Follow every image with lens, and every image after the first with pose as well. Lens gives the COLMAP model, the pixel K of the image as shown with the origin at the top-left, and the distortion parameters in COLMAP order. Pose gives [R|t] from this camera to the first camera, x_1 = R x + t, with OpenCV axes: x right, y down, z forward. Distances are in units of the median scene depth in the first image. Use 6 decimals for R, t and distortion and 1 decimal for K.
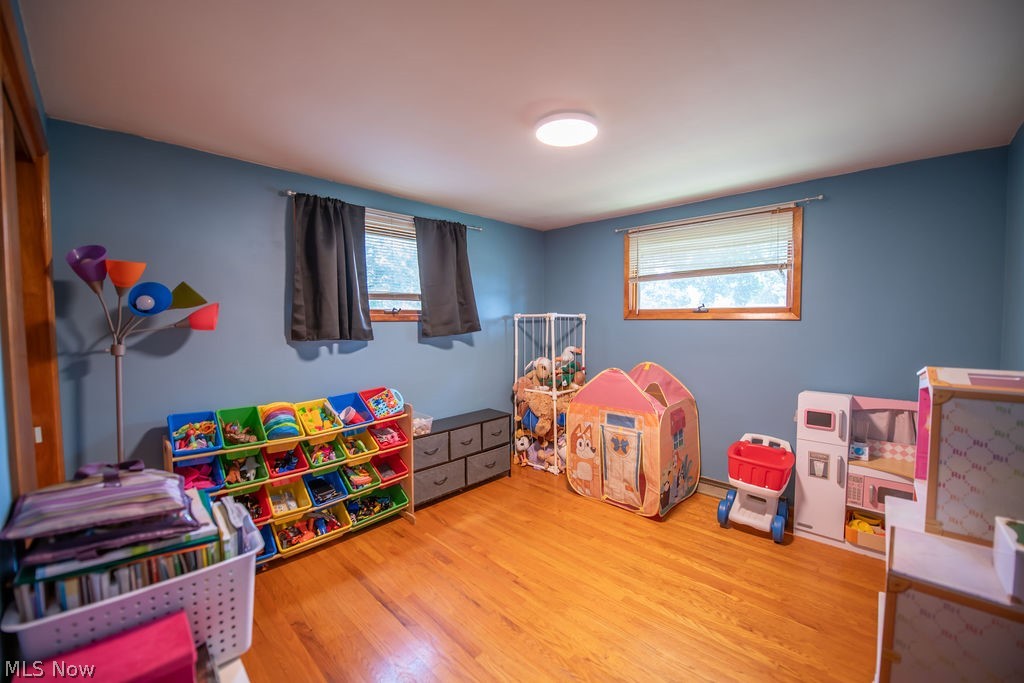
lens RADIAL K [[405.6, 0, 512.9], [0, 405.6, 340.3], [0, 0, 1]] dist [-0.017927, -0.000264]
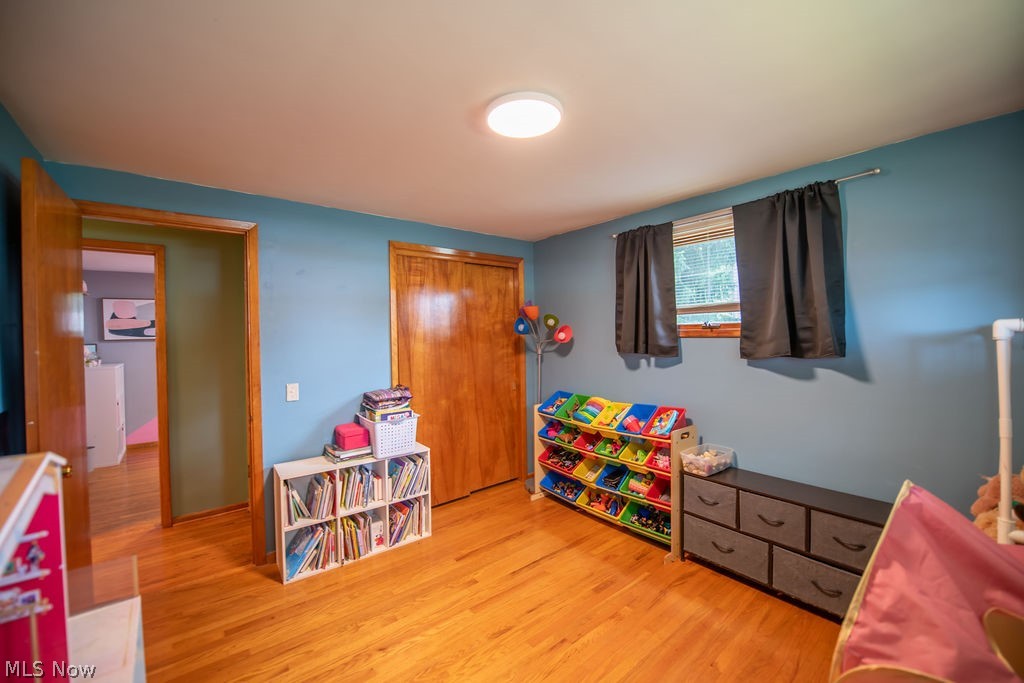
lens RADIAL K [[405.6, 0, 513.9], [0, 405.6, 338.1], [0, 0, 1]] dist [-0.017927, -0.000264]
pose [[-0.124293, 0.019030, -0.992063, 0.659574], [-0.034199, 0.999140, 0.023450, -0.054365], [0.991656, 0.036842, -0.123535, 0.739912]]
